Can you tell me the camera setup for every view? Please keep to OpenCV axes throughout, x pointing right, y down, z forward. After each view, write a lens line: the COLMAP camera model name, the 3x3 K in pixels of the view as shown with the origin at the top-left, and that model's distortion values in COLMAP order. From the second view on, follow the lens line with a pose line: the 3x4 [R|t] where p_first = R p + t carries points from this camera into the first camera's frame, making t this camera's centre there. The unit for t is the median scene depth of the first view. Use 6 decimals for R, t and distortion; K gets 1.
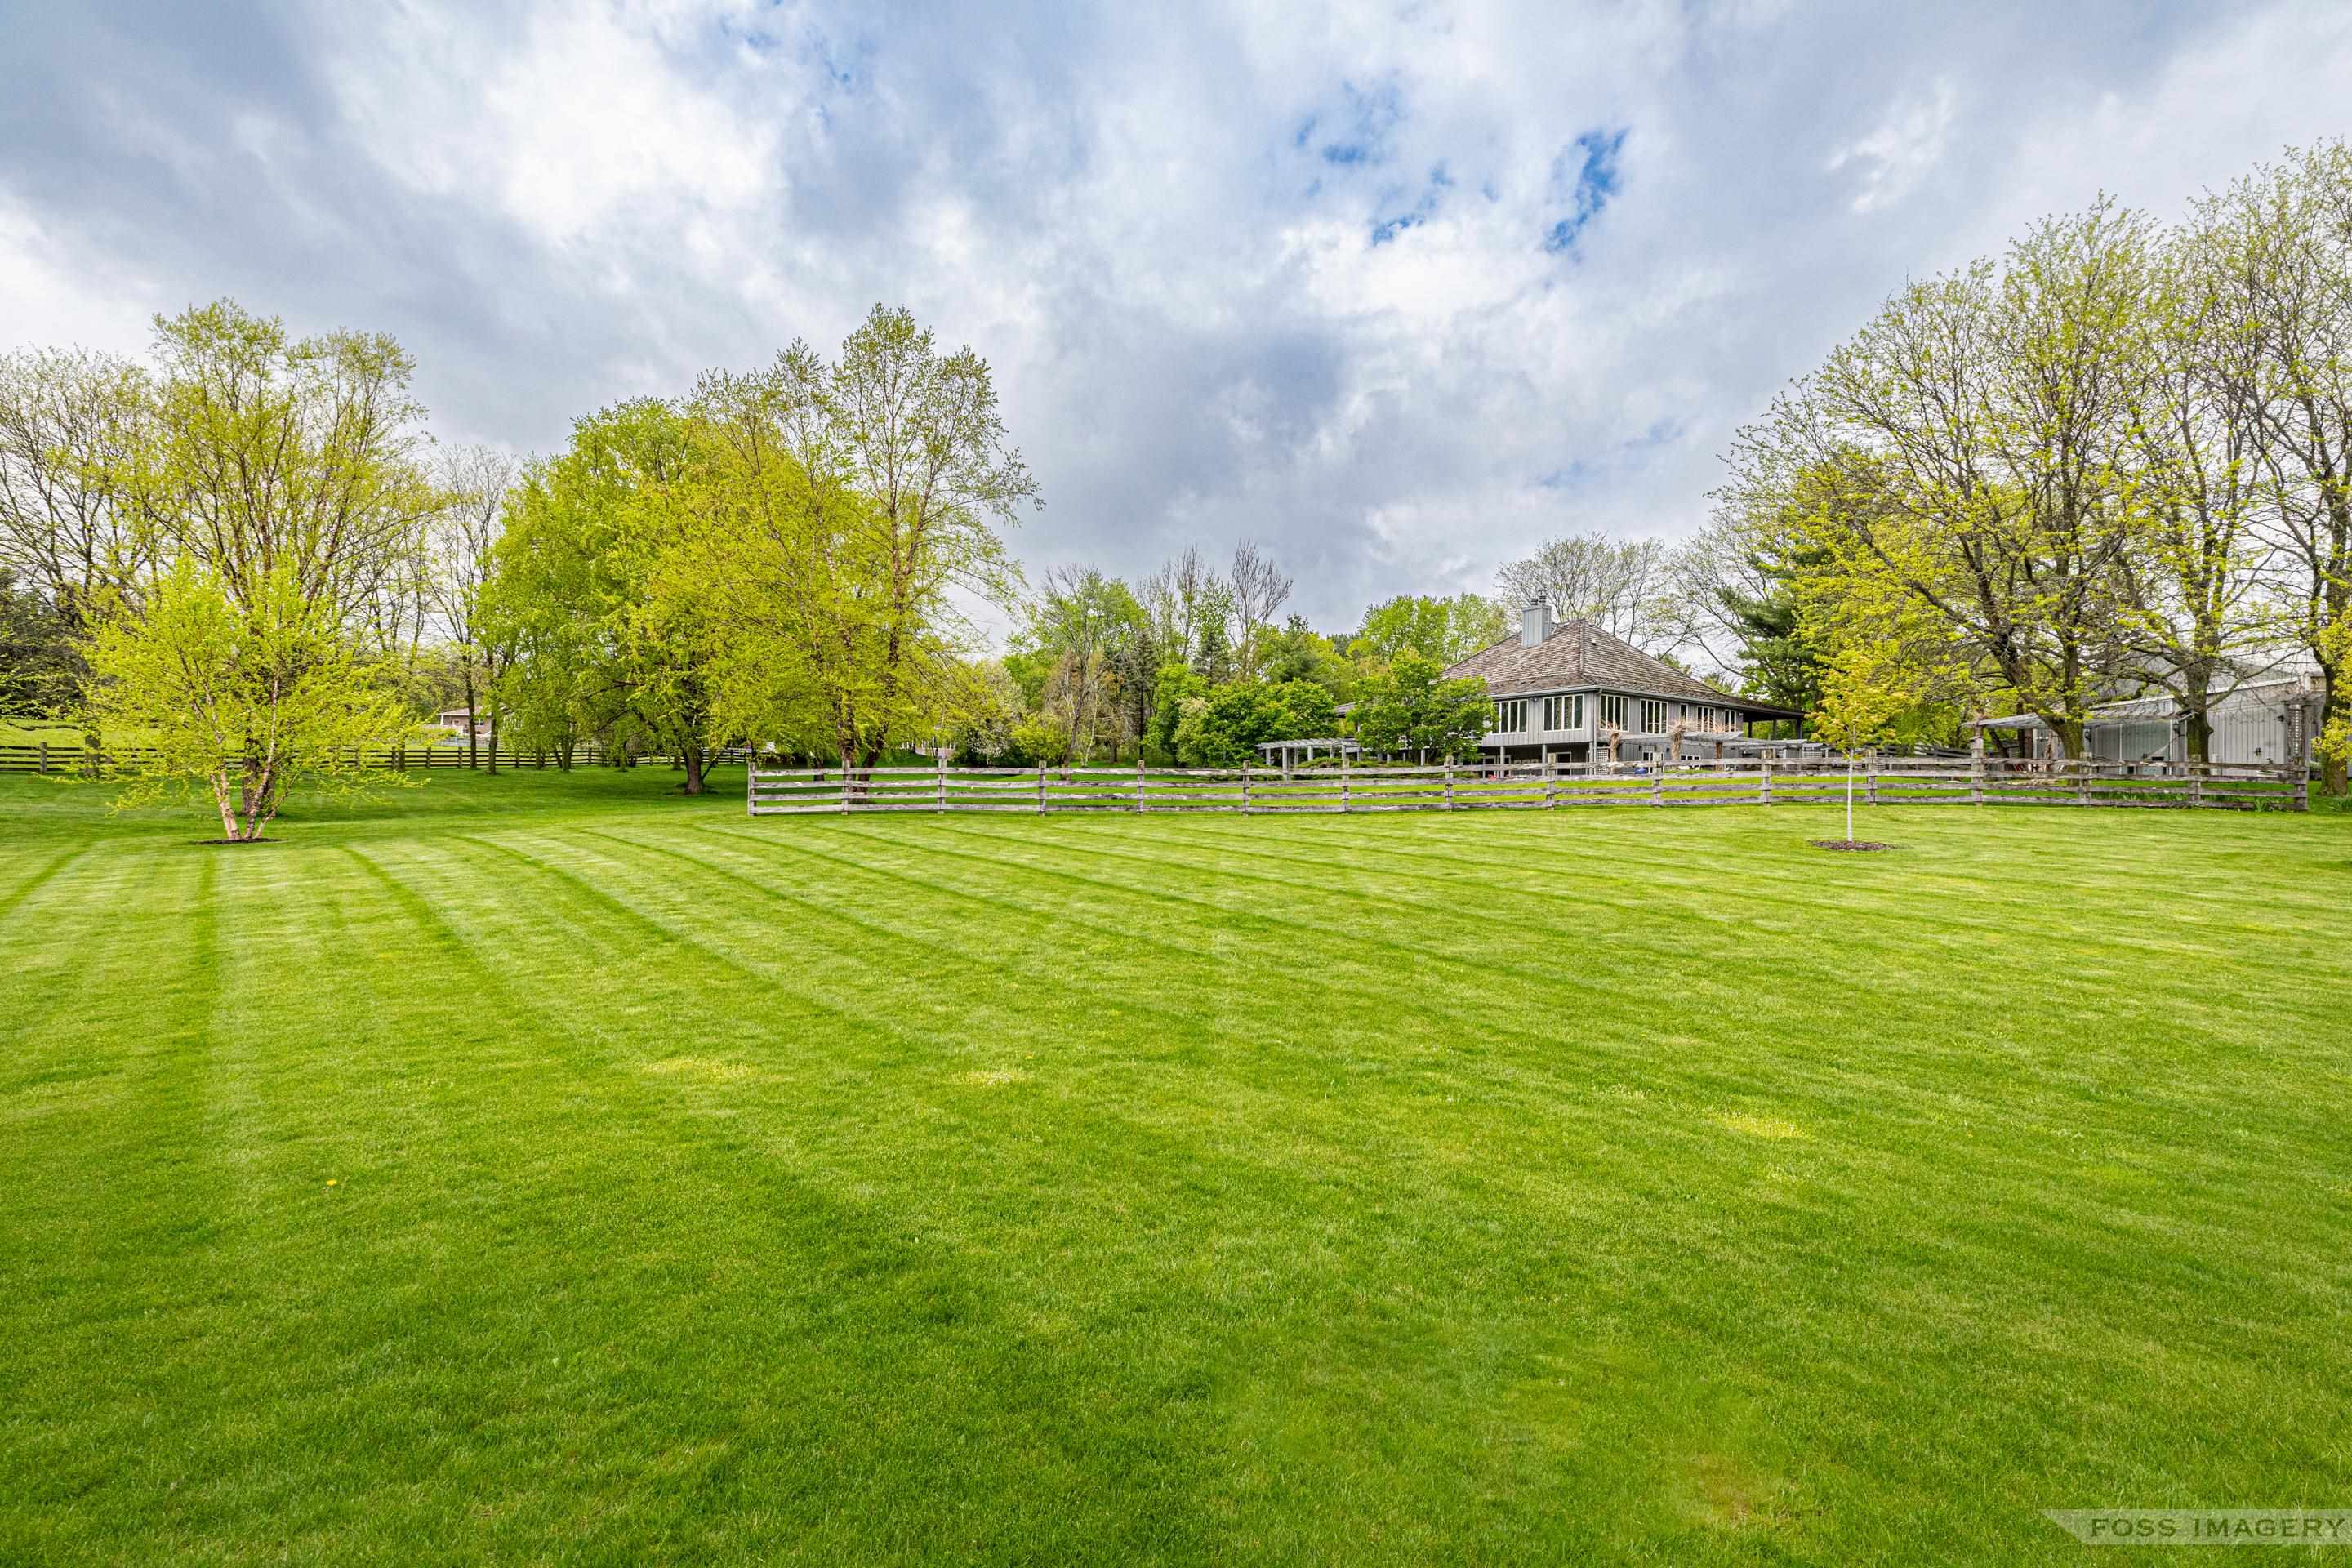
lens RADIAL K [[1066.7, 0, 1186.9], [0, 1066.7, 789.8], [0, 0, 1]] dist [0.003992, -0.000087]
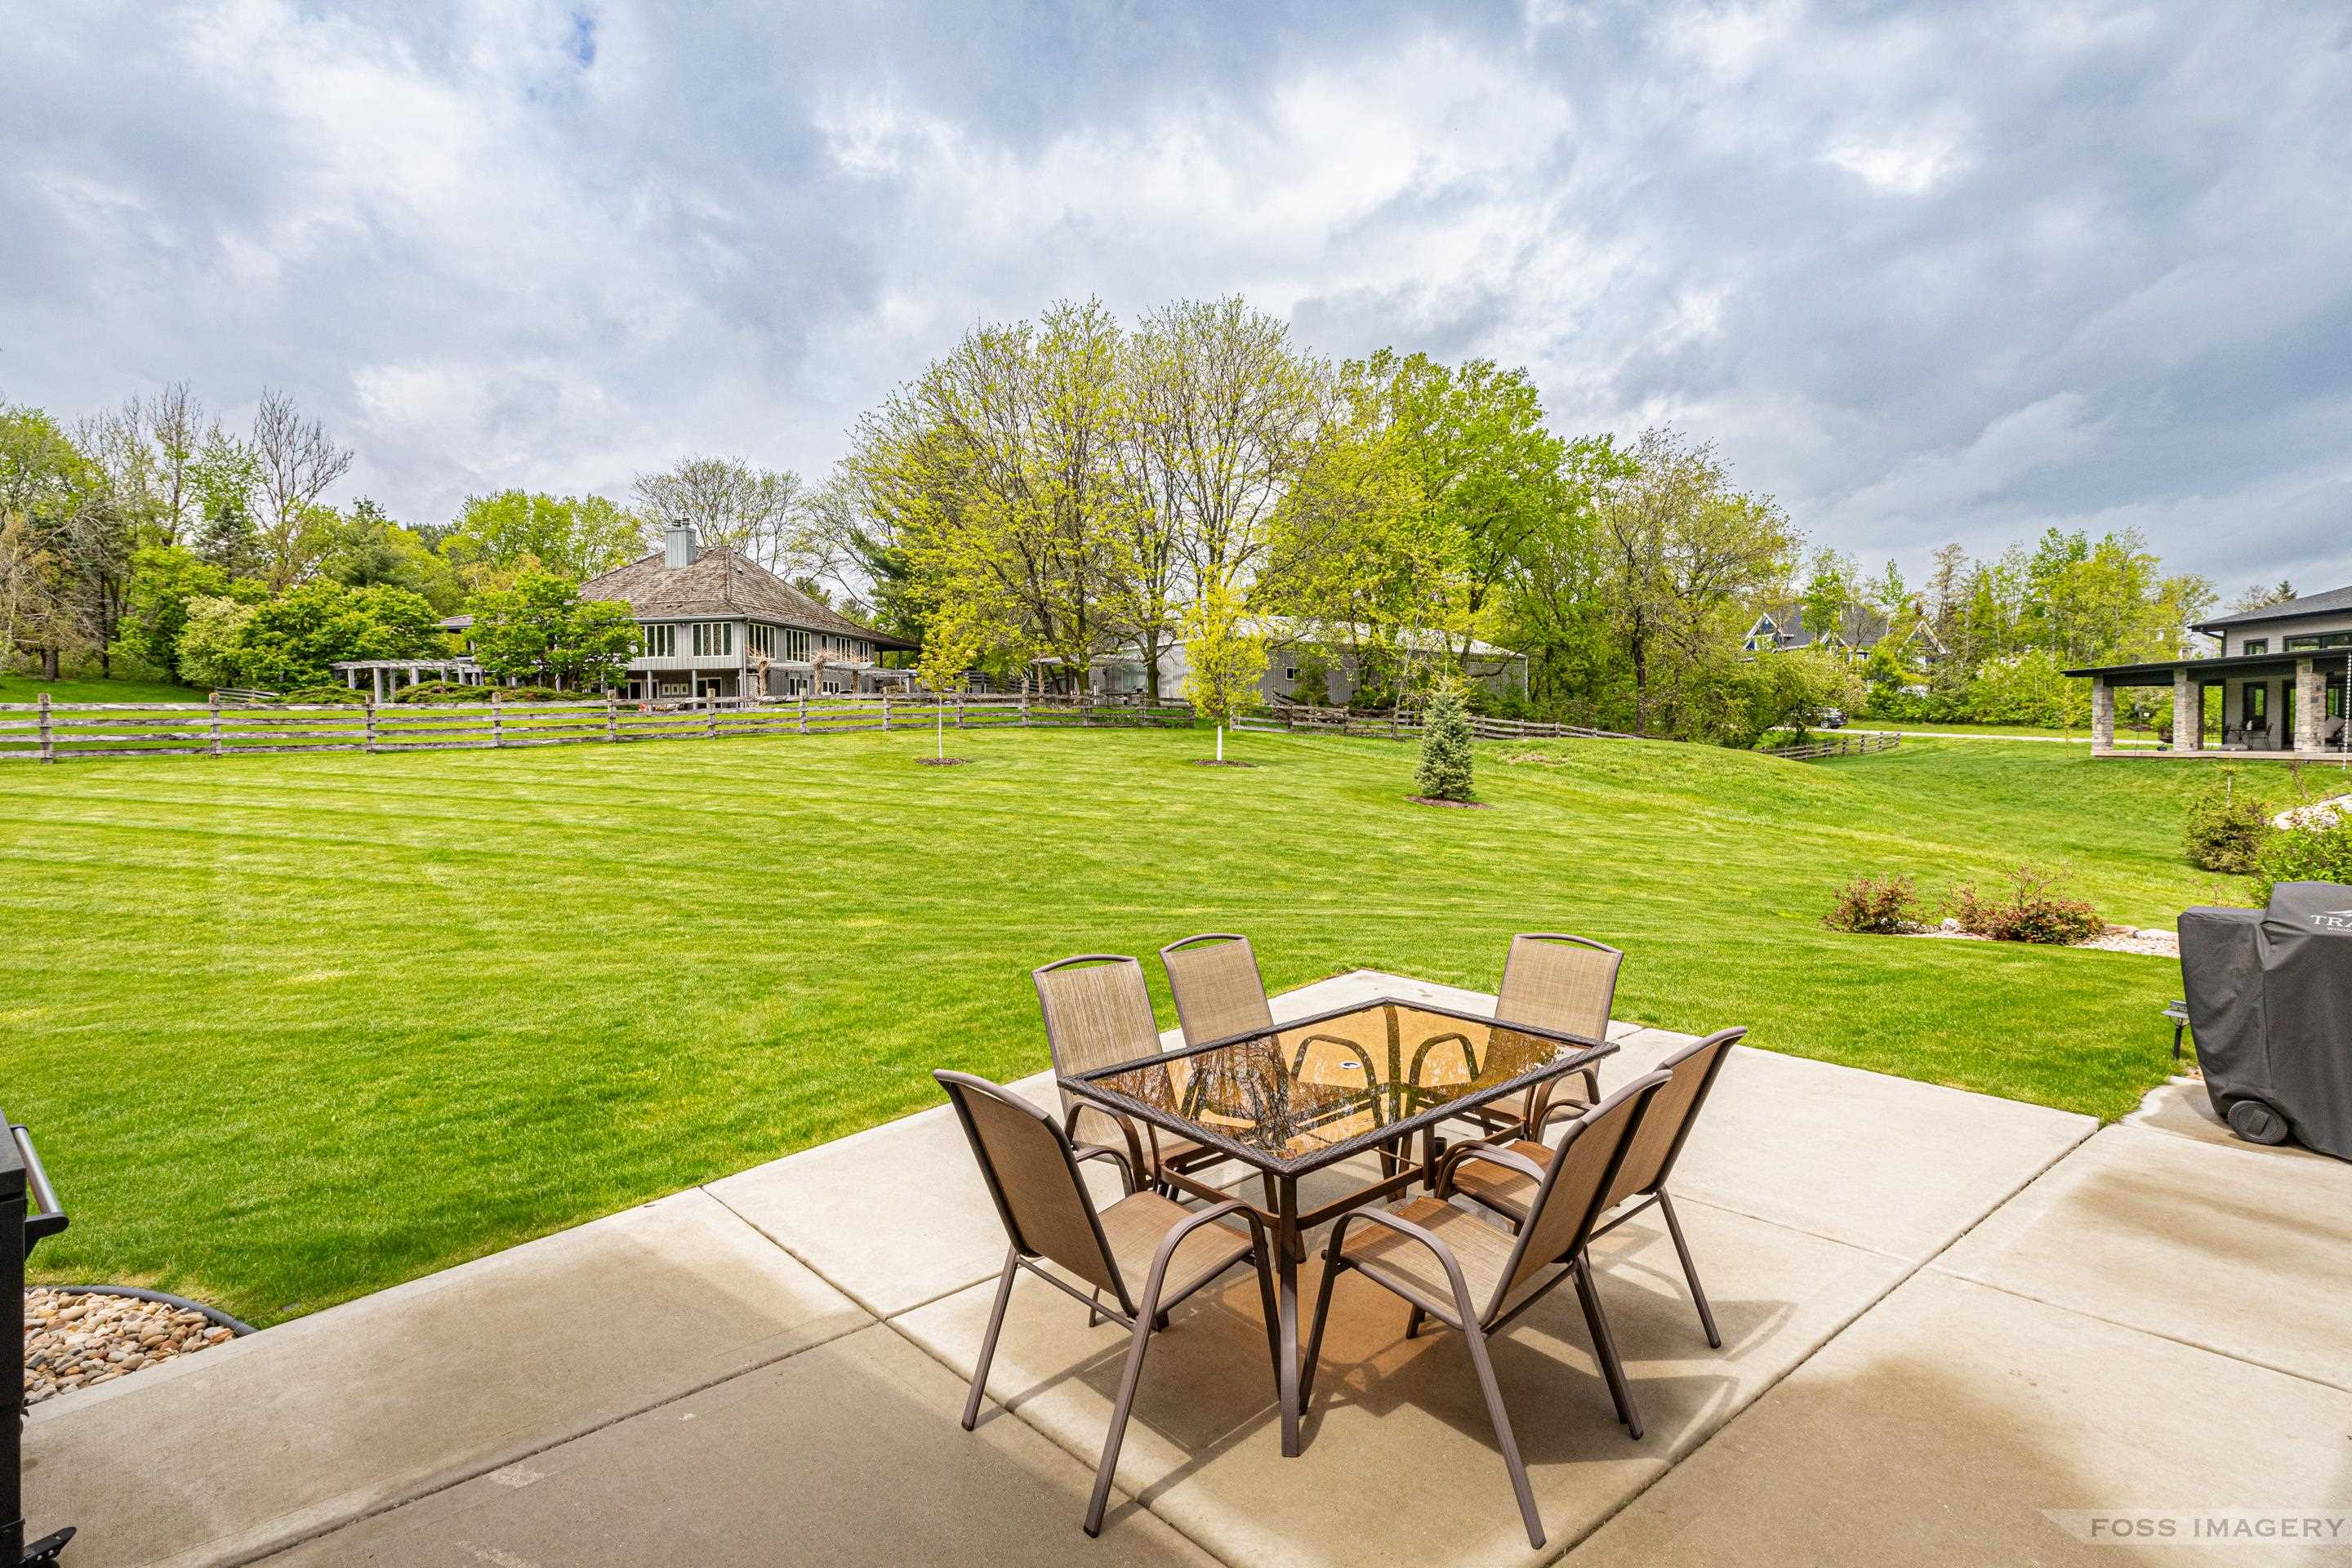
lens RADIAL K [[1066.7, 0, 1192.5], [0, 1066.7, 769.6], [0, 0, 1]] dist [0.003992, -0.000087]
pose [[0.721696, -0.046073, 0.690675, -0.065188], [0.006103, 0.998167, 0.060208, -0.012370], [-0.692183, -0.039237, 0.720655, -0.146469]]
